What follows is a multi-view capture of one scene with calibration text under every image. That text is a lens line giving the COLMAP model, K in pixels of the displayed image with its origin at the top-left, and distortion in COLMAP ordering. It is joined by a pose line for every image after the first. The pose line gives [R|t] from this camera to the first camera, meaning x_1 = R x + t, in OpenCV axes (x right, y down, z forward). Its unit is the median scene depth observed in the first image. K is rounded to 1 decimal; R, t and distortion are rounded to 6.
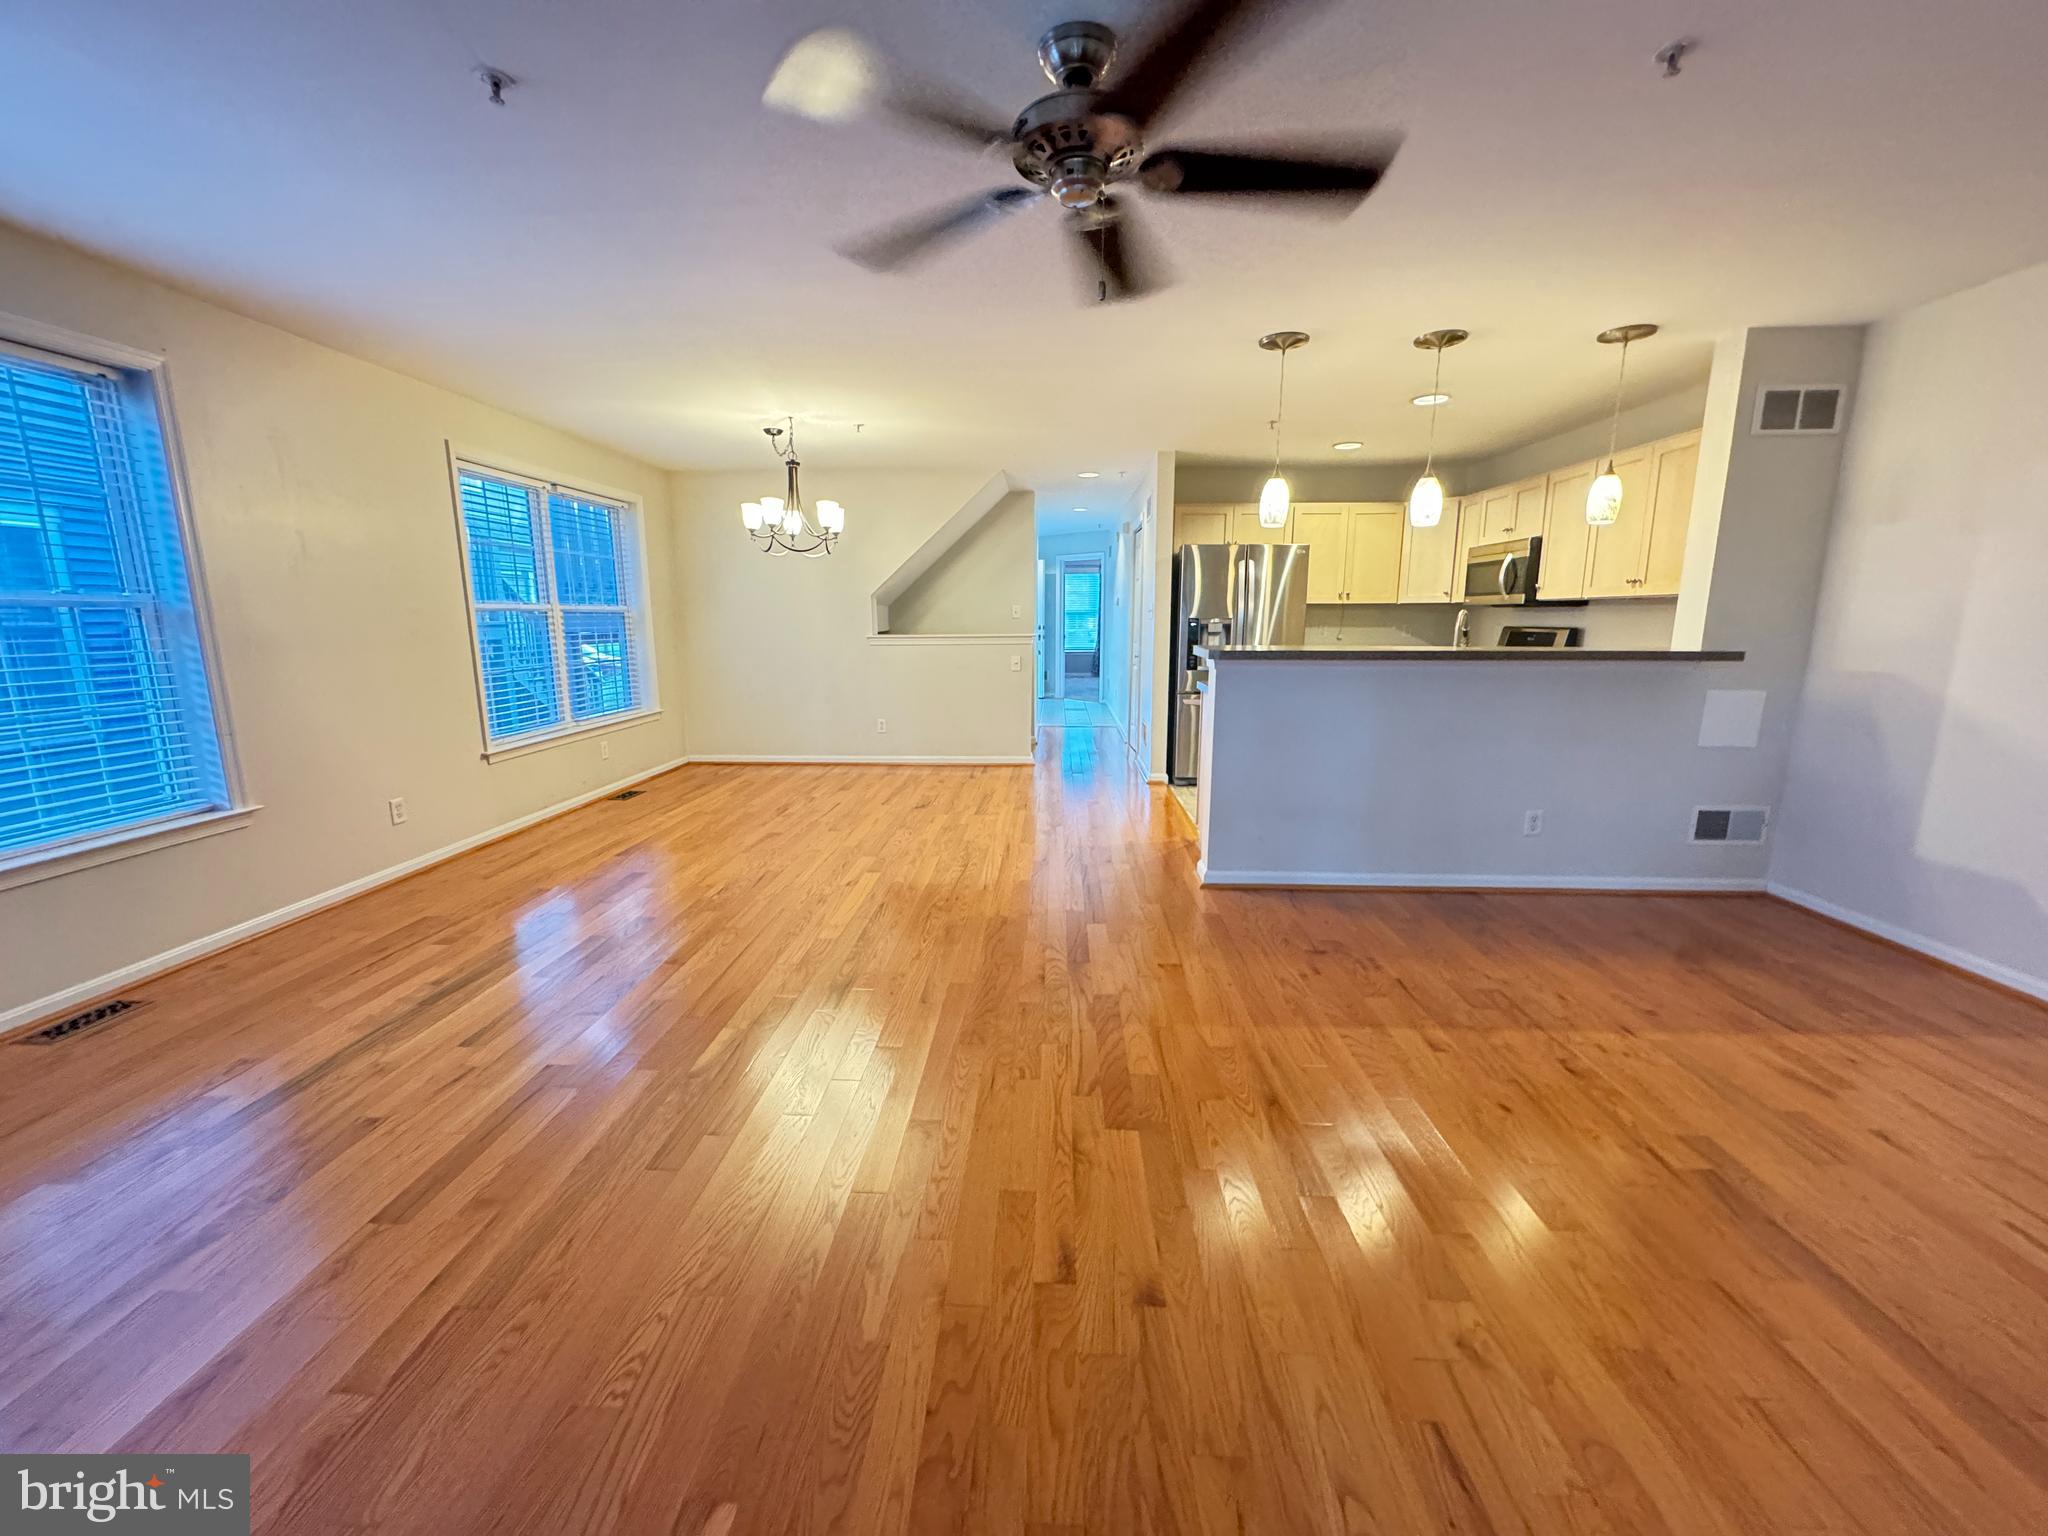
lens RADIAL K [[814.0, 0, 1023.0], [0, 814.0, 766.5], [0, 0, 1]] dist [-0.000883, -0.000155]
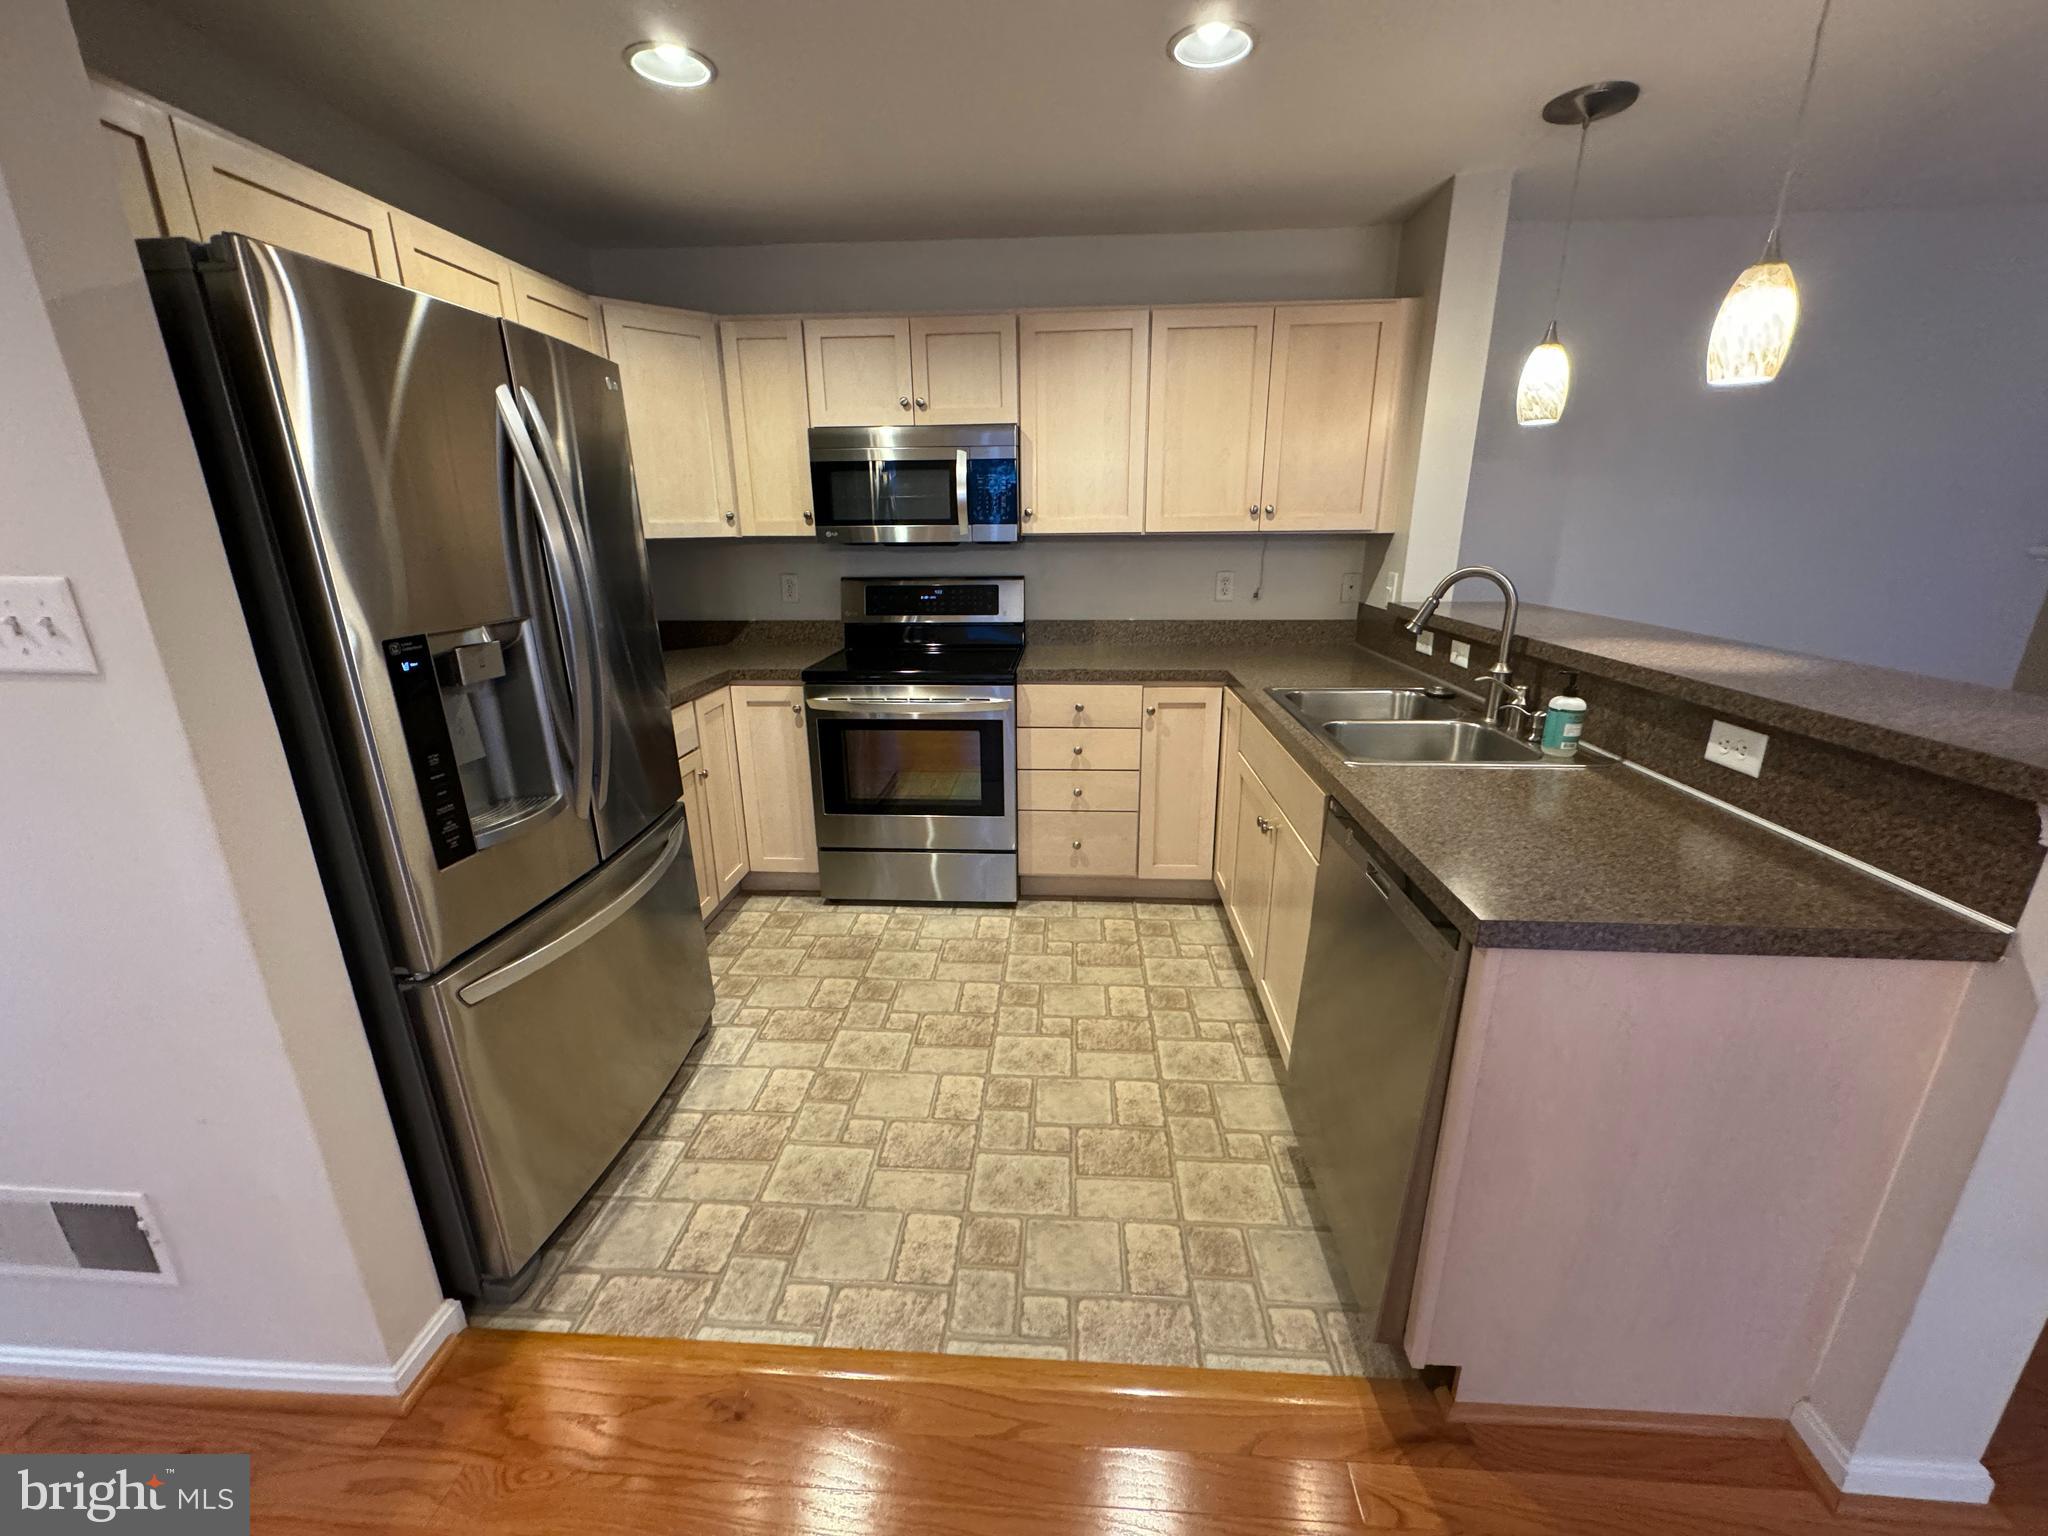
lens RADIAL K [[807.0, 0, 1025.6], [0, 807.0, 769.8], [0, 0, 1]] dist [-0.001336, 0.000024]
pose [[0.022540, -0.294662, 0.955336, 0.002408], [0.191836, 0.939096, 0.285127, -0.211994], [-0.981168, 0.176841, 0.077693, 0.985634]]
